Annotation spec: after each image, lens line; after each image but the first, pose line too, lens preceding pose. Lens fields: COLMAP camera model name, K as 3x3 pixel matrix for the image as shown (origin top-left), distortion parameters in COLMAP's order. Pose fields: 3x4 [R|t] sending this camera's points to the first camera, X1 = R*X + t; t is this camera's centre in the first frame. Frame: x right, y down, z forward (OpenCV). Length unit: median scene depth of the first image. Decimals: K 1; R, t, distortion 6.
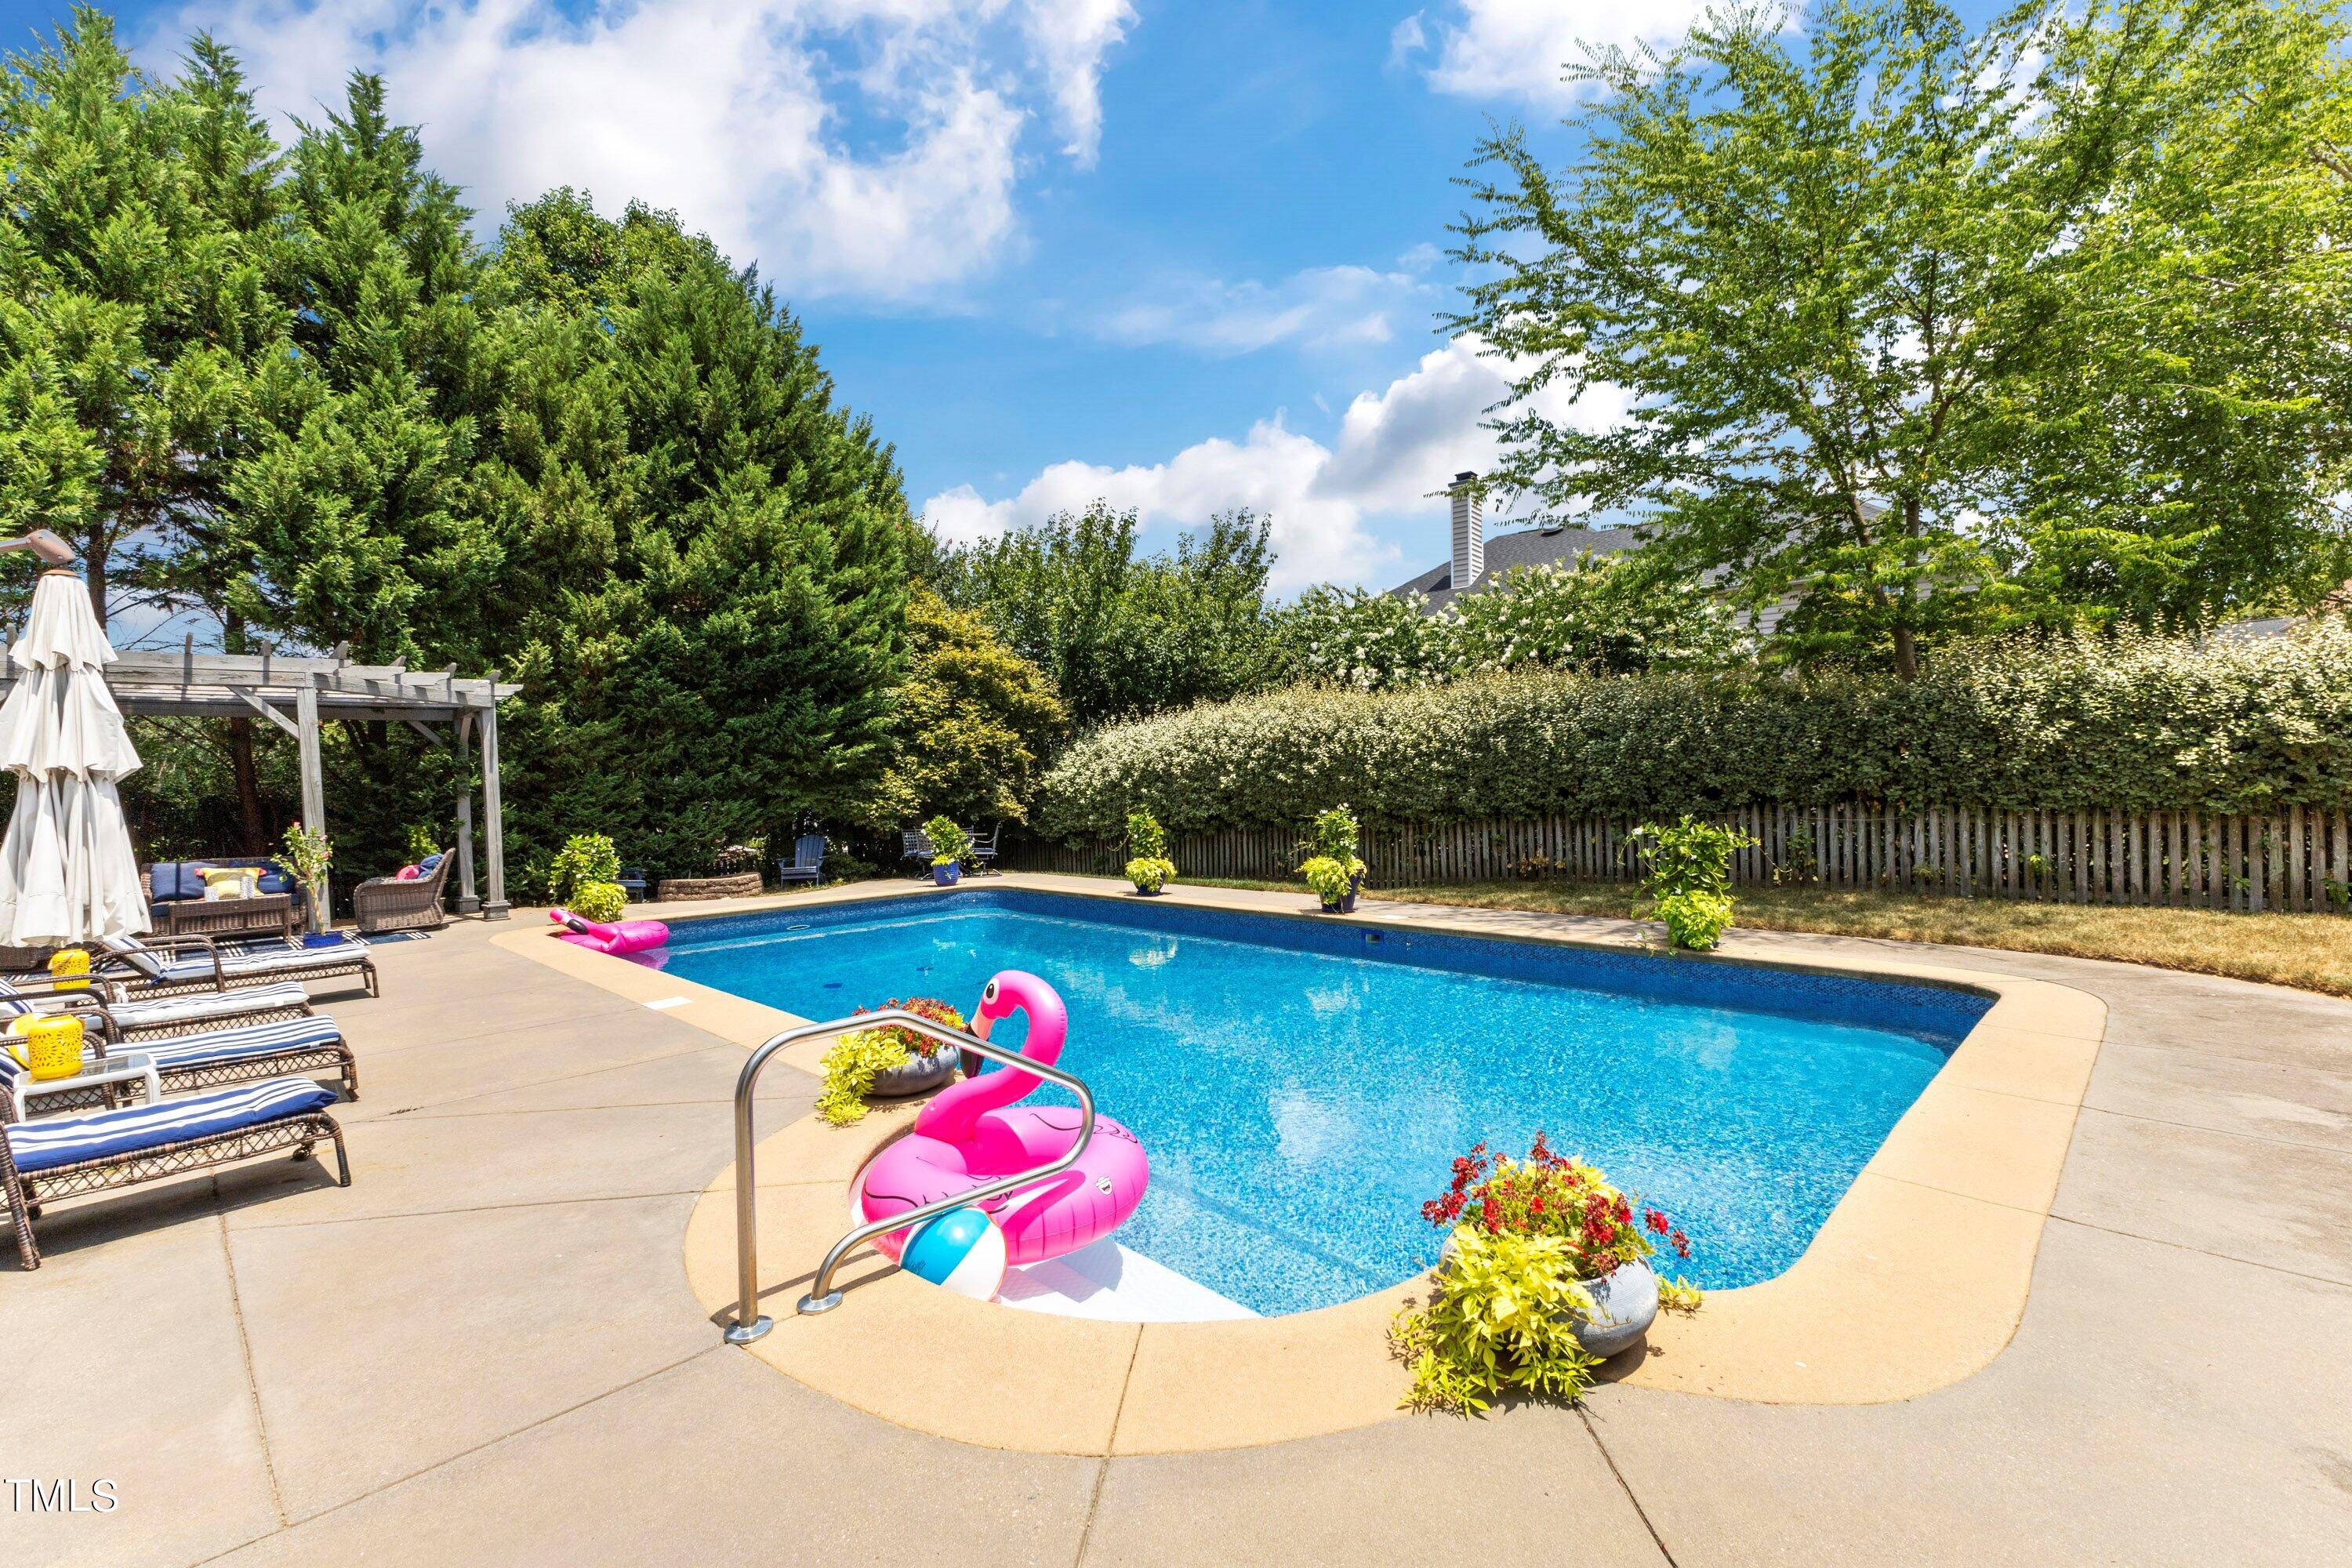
lens RADIAL K [[1037.3, 0, 1170.6], [0, 1037.3, 798.1], [0, 0, 1]] dist [0.009406, -0.001659]
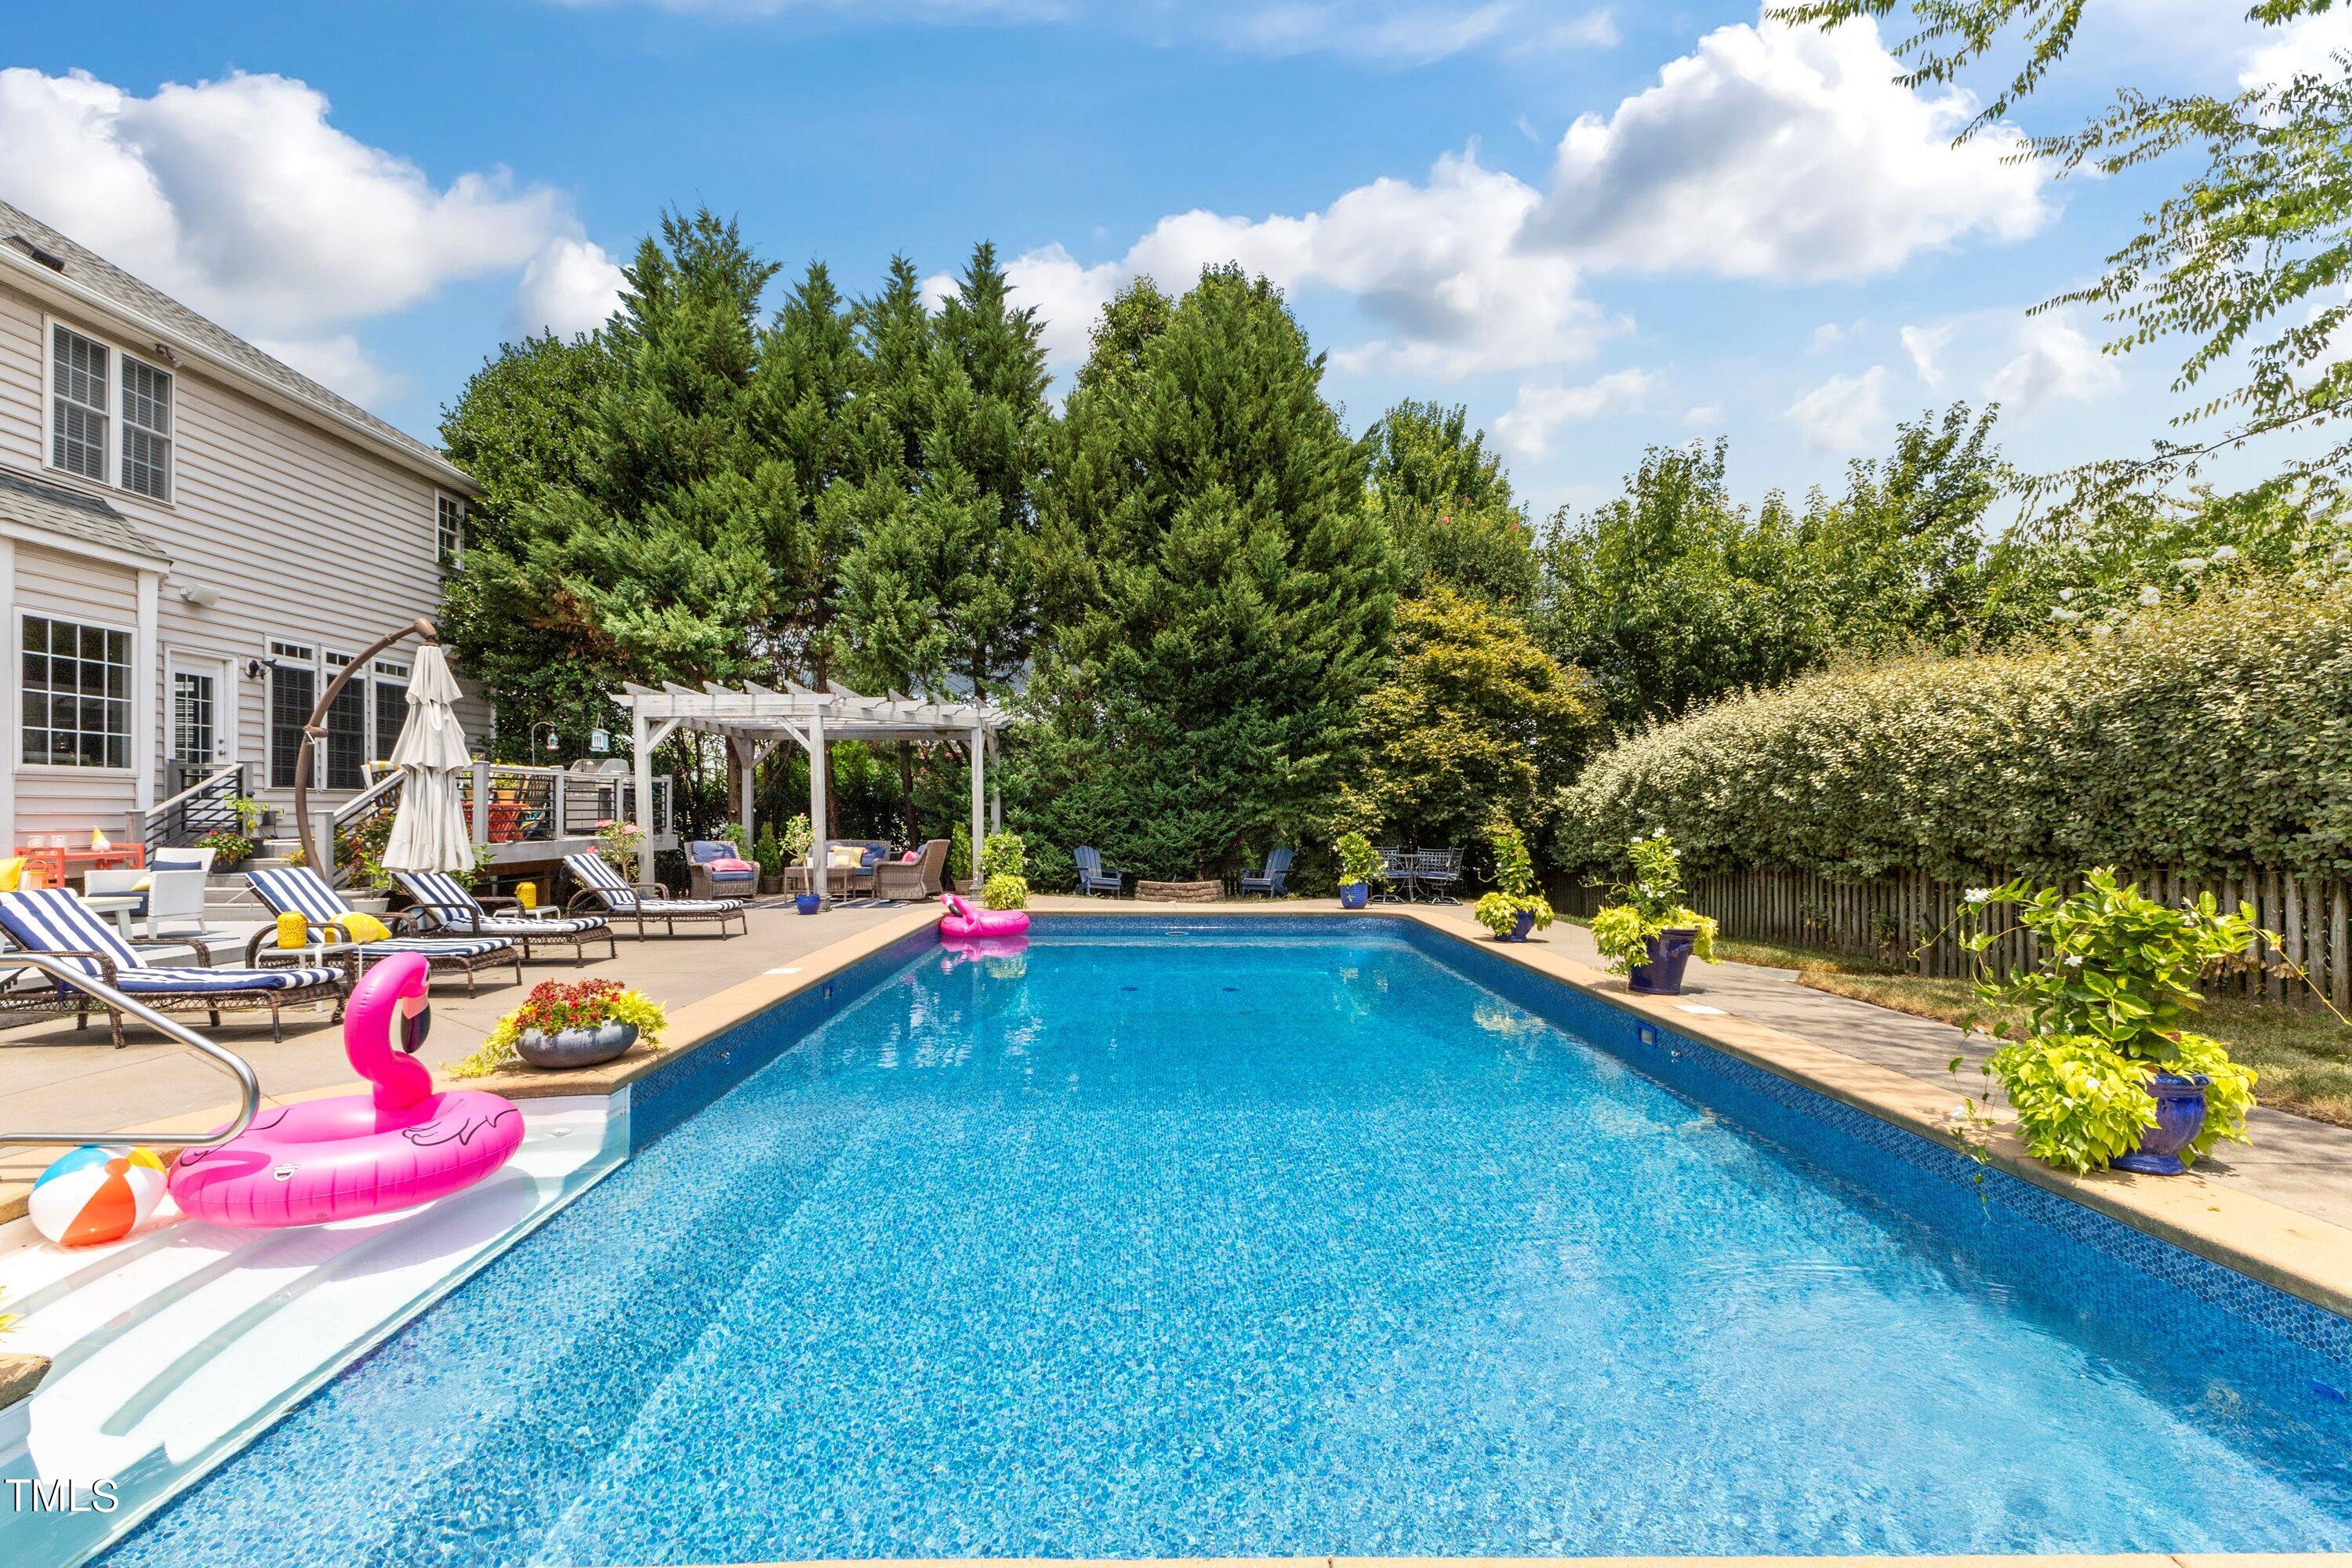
lens RADIAL K [[1037.3, 0, 1161.0], [0, 1037.3, 827.8], [0, 0, 1]] dist [0.009406, -0.001659]
pose [[0.707154, 0.035119, -0.706187, 0.301784], [-0.030447, 0.999352, 0.019210, 0.001214], [0.706404, 0.007916, 0.707765, 0.233875]]
